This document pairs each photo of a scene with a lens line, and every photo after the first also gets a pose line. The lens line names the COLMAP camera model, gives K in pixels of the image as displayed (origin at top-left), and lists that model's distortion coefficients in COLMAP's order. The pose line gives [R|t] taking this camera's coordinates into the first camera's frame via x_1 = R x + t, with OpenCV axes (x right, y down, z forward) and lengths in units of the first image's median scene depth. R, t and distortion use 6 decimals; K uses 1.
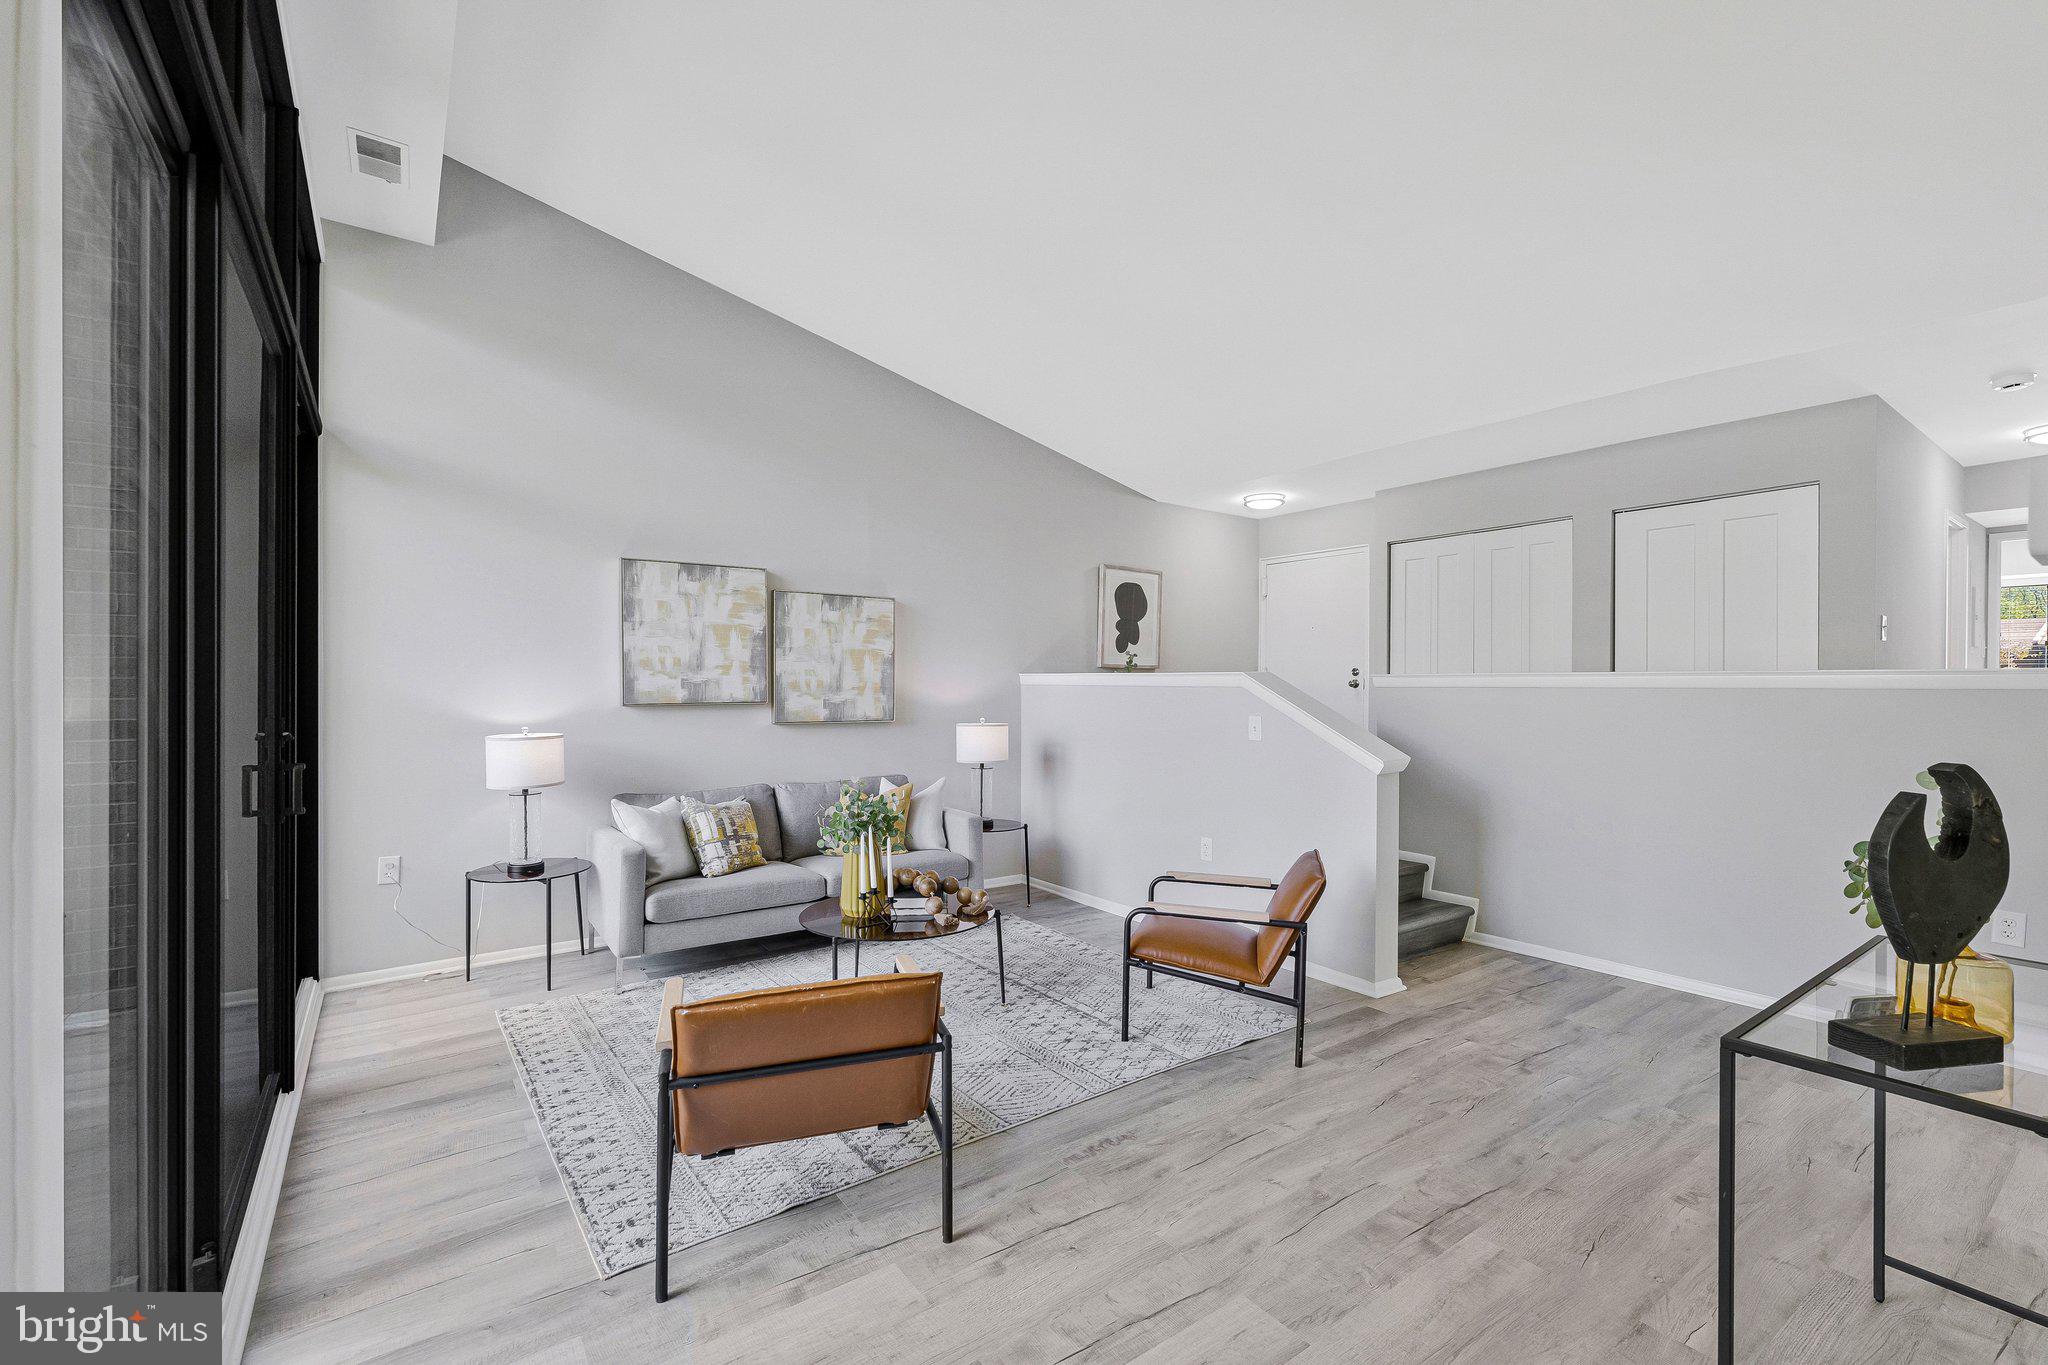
lens RADIAL K [[869.8, 0, 1014.2], [0, 869.8, 689.0], [0, 0, 1]] dist [-0.013747, 0.000318]
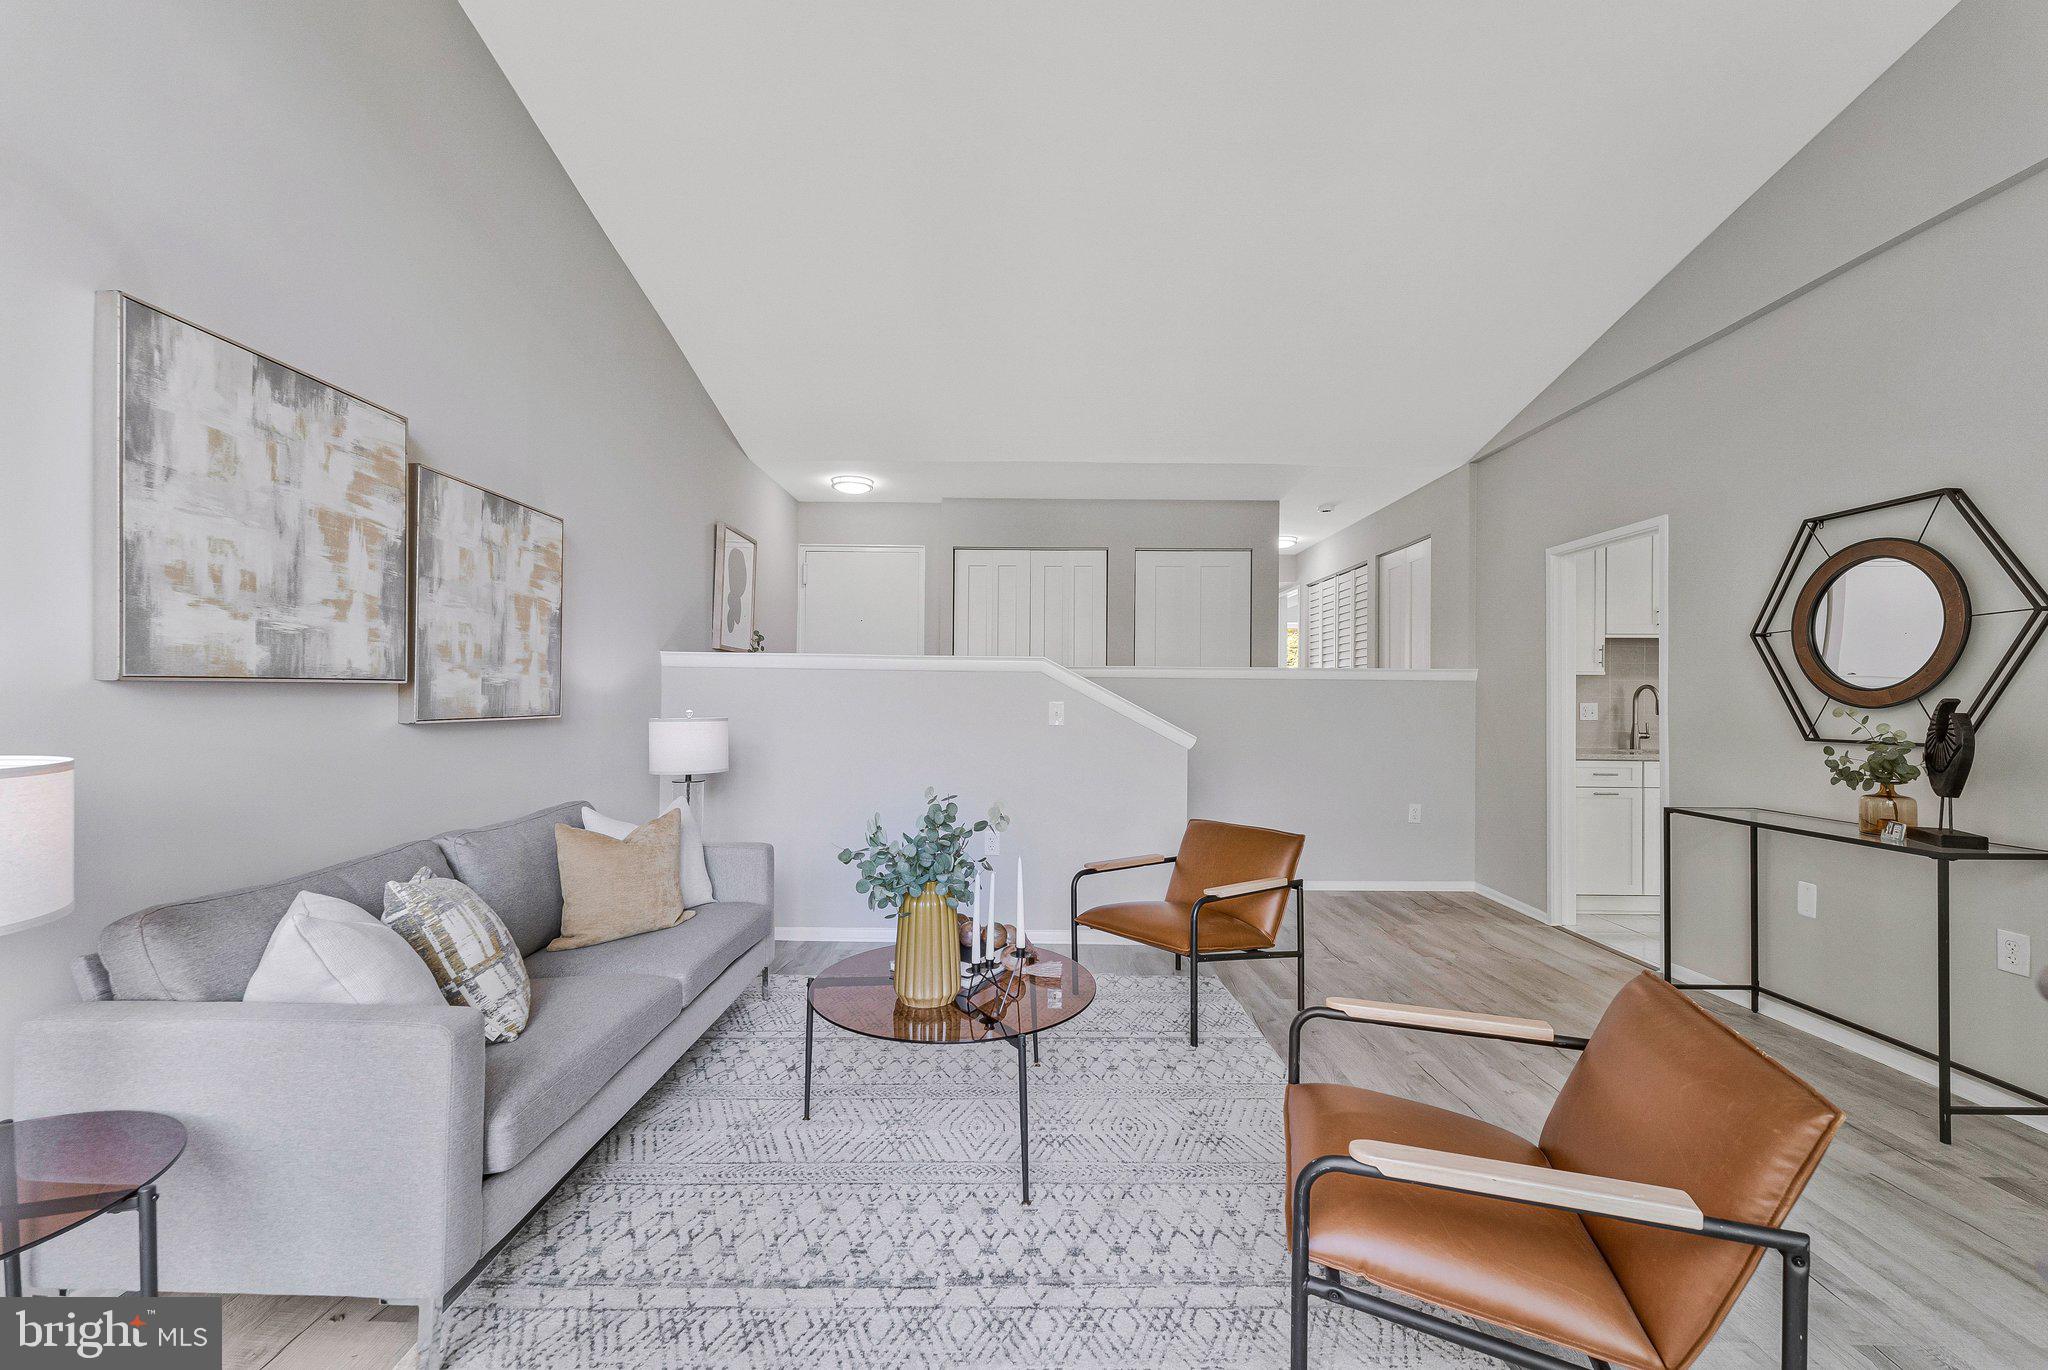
lens RADIAL K [[840.2, 0, 1020.6], [0, 840.2, 689.4], [0, 0, 1]] dist [-0.017944, 0.000323]
pose [[0.579759, 0.009055, 0.814737, -0.481041], [0.000215, 0.999937, -0.011267, 0.026315], [-0.814788, 0.006708, 0.579721, 0.434151]]
